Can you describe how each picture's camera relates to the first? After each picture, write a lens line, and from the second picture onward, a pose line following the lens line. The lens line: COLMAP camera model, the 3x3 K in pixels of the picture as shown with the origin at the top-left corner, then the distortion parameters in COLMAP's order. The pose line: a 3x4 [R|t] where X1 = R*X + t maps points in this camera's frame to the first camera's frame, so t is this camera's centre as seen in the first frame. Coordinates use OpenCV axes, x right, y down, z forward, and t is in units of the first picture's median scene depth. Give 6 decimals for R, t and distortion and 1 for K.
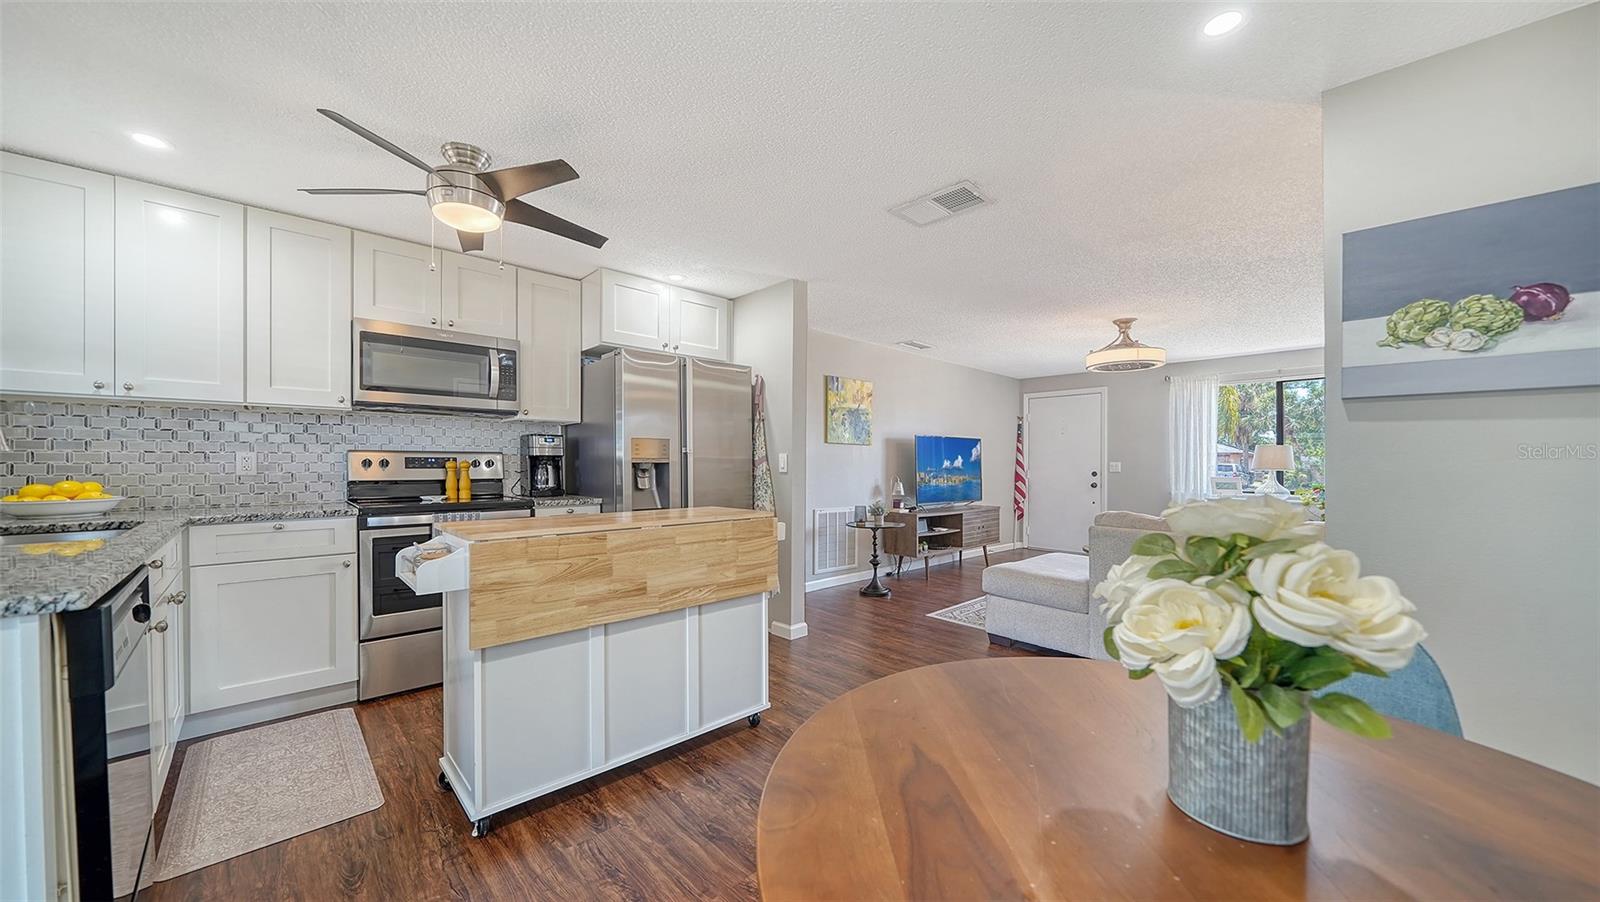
lens RADIAL K [[562.7, 0, 810.4], [0, 562.7, 454.5], [0, 0, 1]] dist [0.003075, -0.000268]
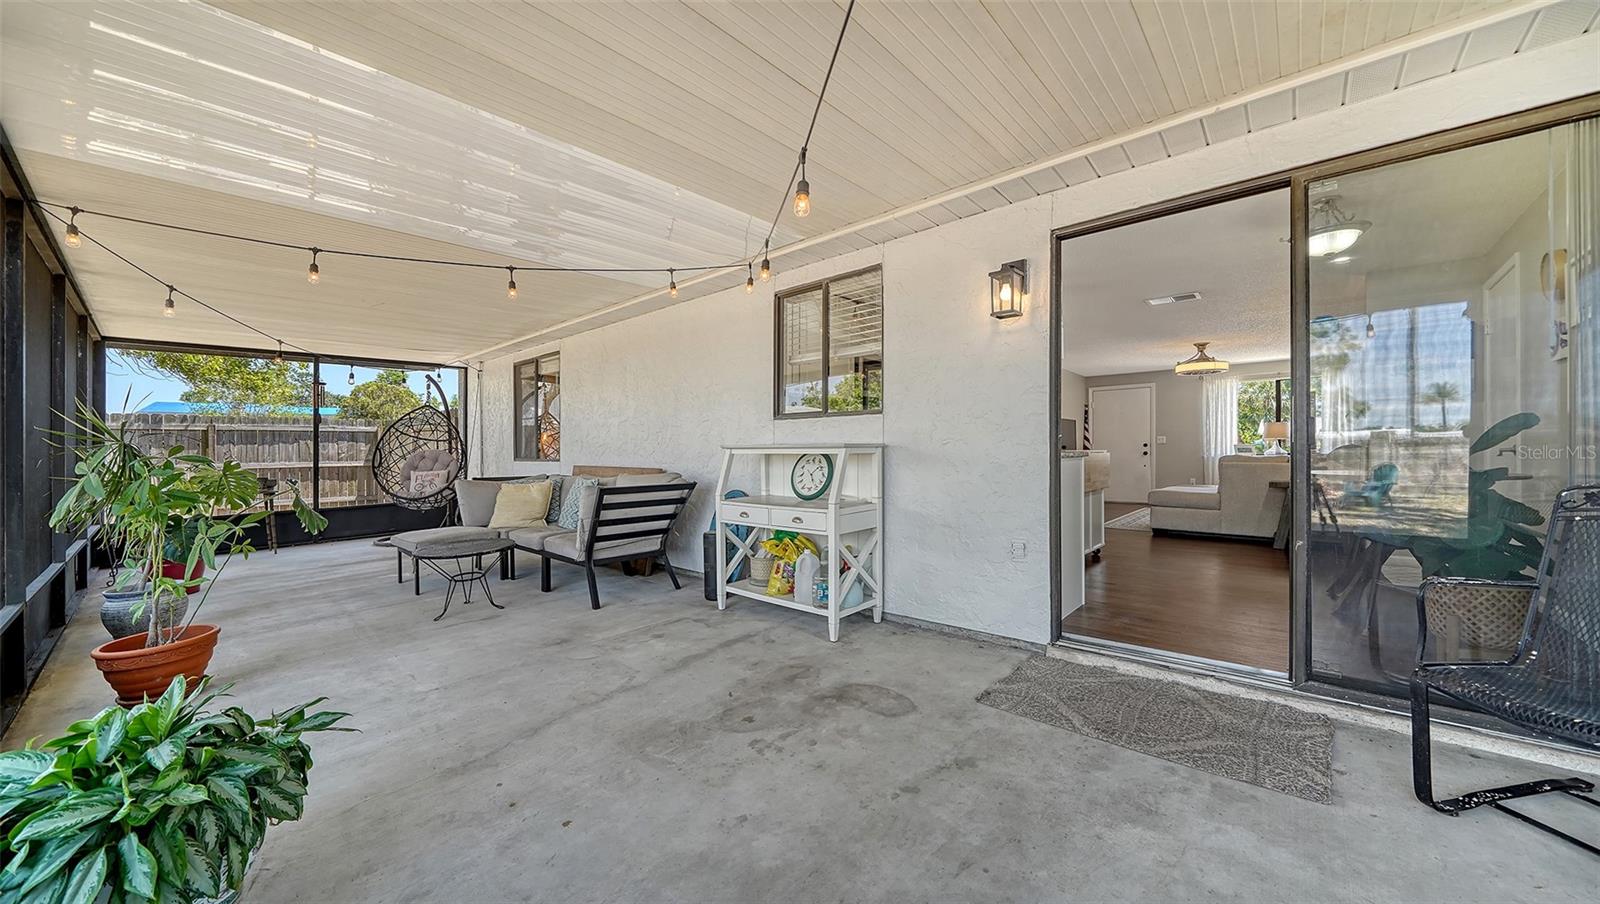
lens RADIAL K [[562.7, 0, 803.5], [0, 562.7, 451.7], [0, 0, 1]] dist [0.003075, -0.000268]
pose [[0.996891, -0.009715, 0.078187, -0.900737], [0.008628, 0.999862, 0.014227, 0.046527], [-0.078315, -0.013508, 0.996837, -0.661147]]
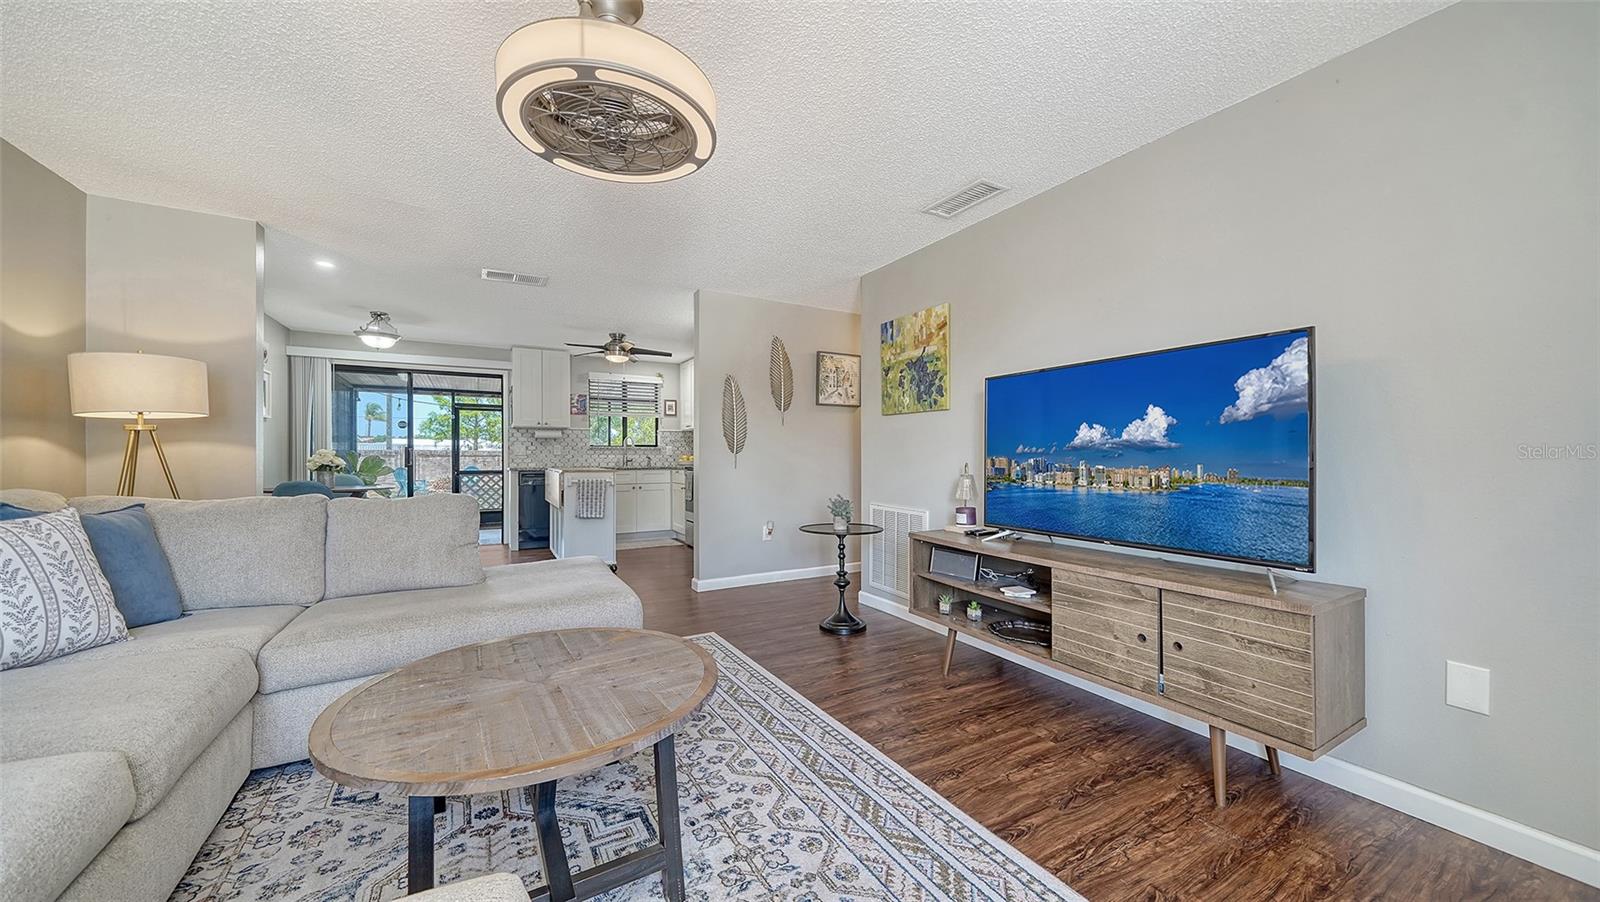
lens RADIAL K [[562.7, 0, 797.8], [0, 562.7, 455.0], [0, 0, 1]] dist [0.003075, -0.000268]
pose [[-0.249724, -0.005270, -0.968303, 1.090553], [0.013539, 0.999868, -0.008933, 0.051602], [0.968222, -0.015341, -0.249620, 1.517137]]
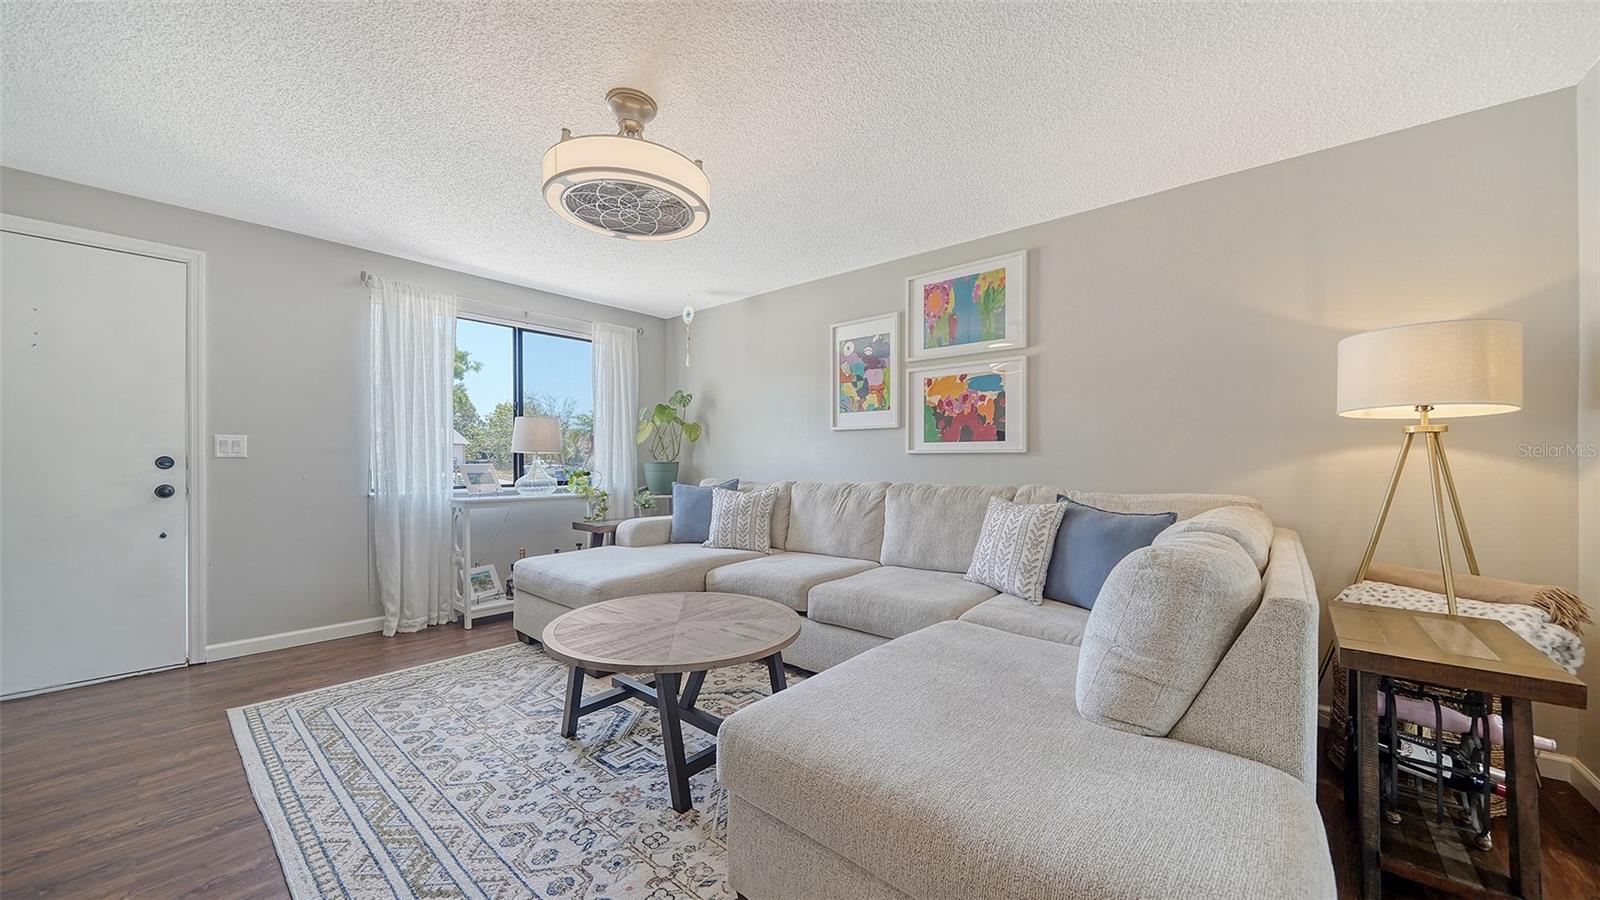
lens RADIAL K [[561.7, 0, 788.6], [0, 561.7, 466.6], [0, 0, 1]] dist [-0.000984, -0.000475]
pose [[-0.080382, -0.021890, 0.996524, 0.136699], [-0.023092, 0.999531, 0.020094, 0.036881], [-0.996497, -0.021396, -0.080849, 1.160454]]
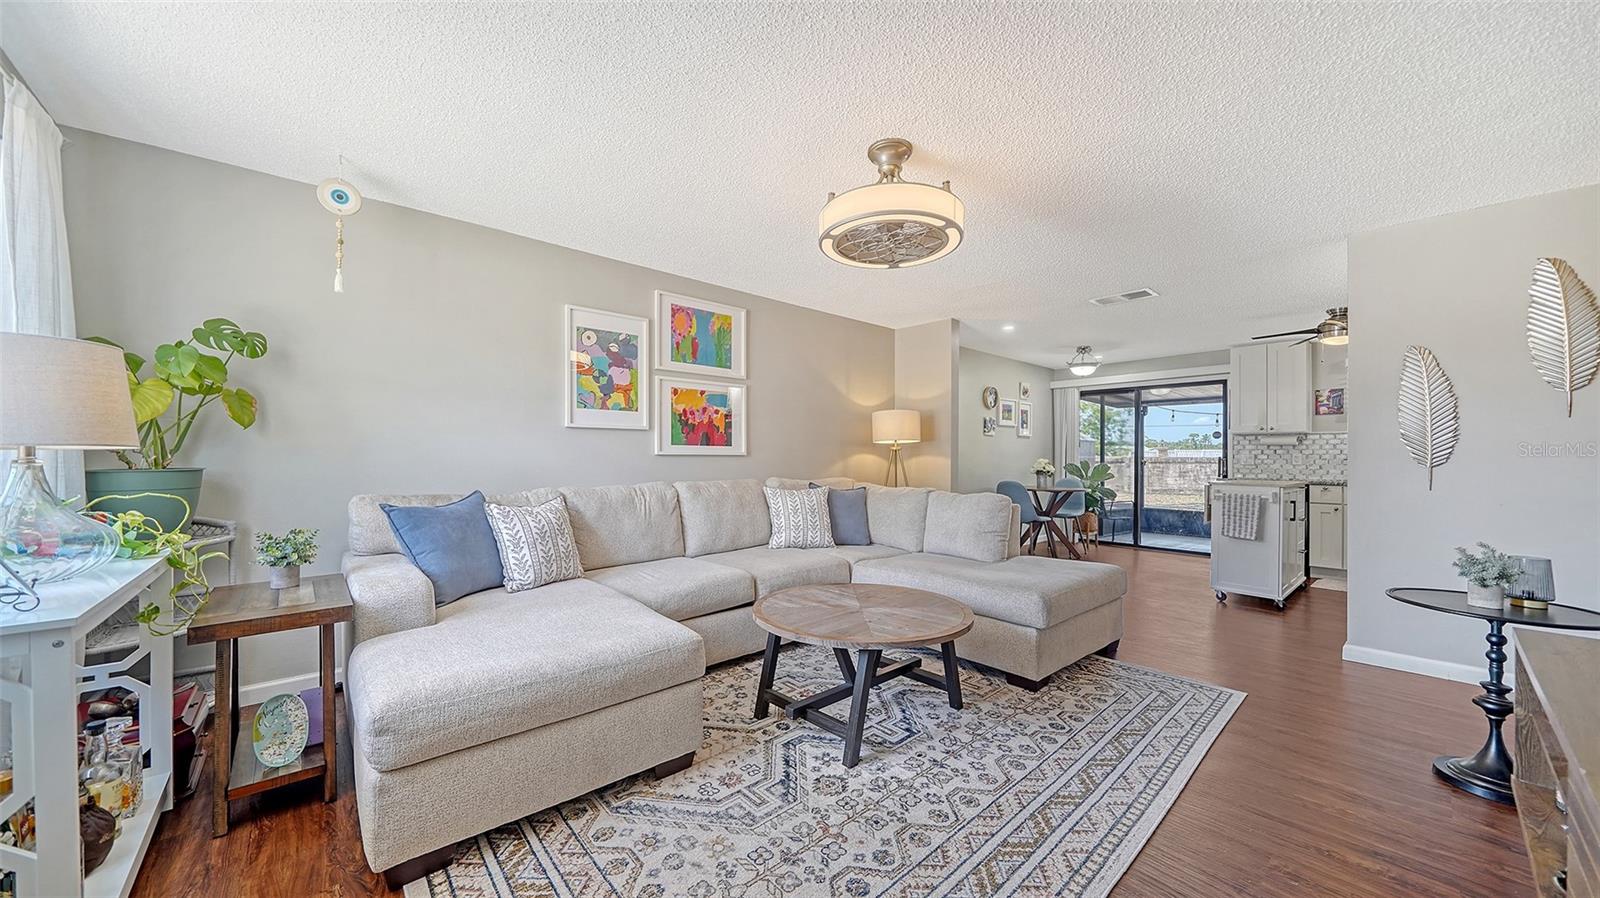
lens RADIAL K [[561.7, 0, 801.9], [0, 561.7, 459.6], [0, 0, 1]] dist [-0.000984, -0.000475]
pose [[-0.998975, -0.013276, 0.043265, 0.774317], [-0.013835, 0.999824, -0.012652, 0.047340], [-0.043089, -0.013238, -0.998984, 1.900877]]
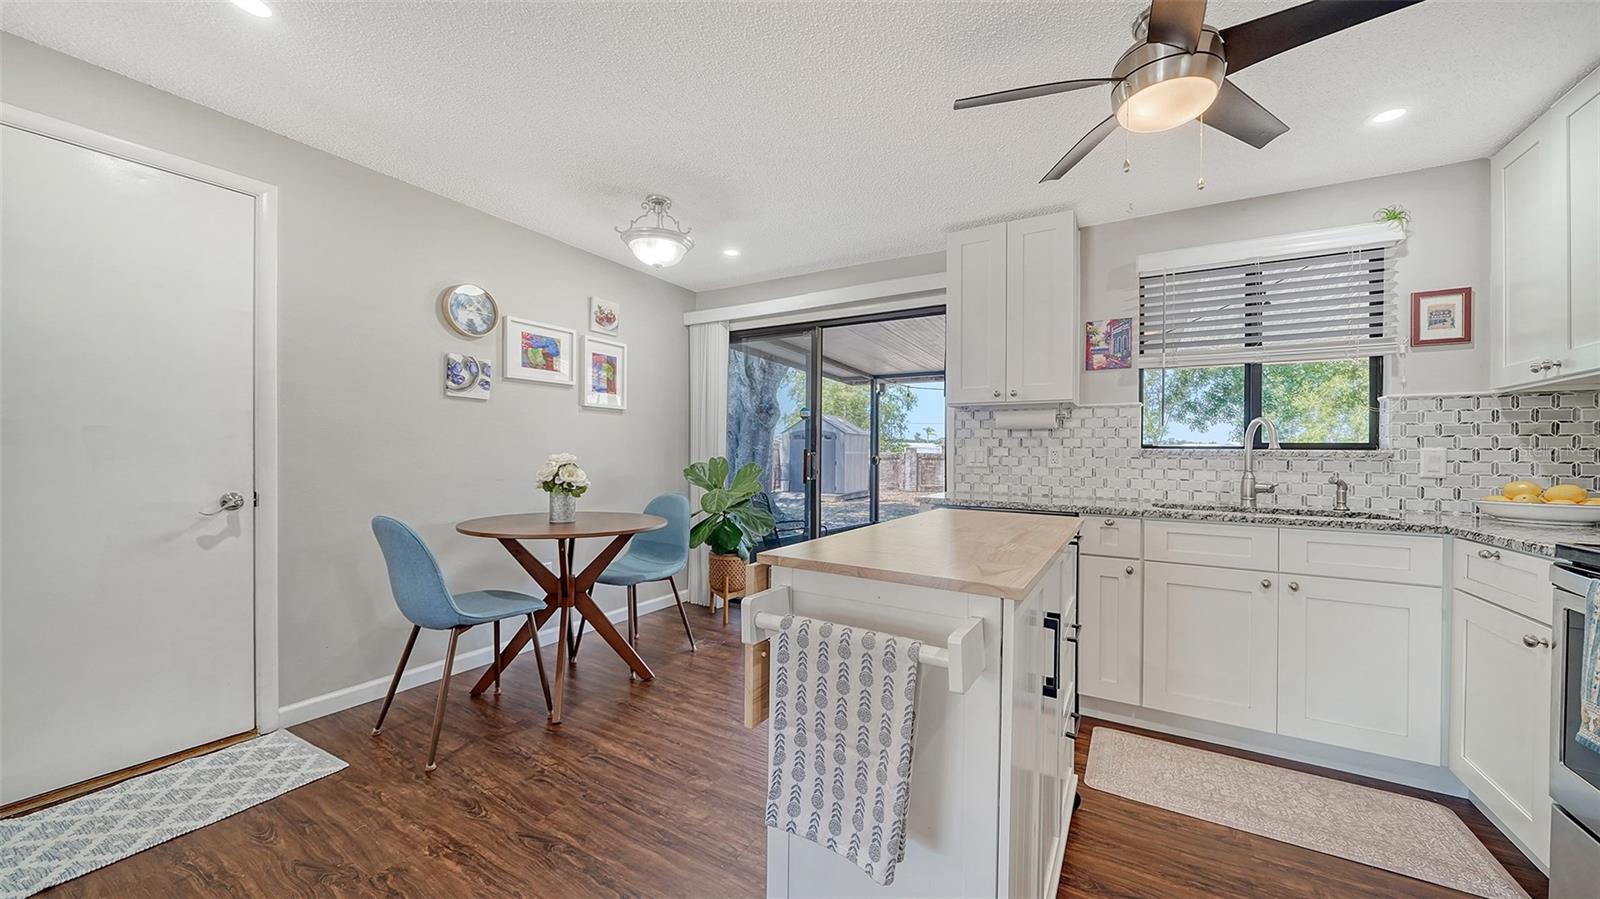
lens RADIAL K [[561.7, 0, 805.9], [0, 561.7, 453.5], [0, 0, 1]] dist [-0.000984, -0.000475]
pose [[-0.963904, -0.018520, -0.265604, 0.006063], [-0.013786, 0.999711, -0.019677, 0.022374], [0.265892, -0.015305, -0.963881, 0.939050]]
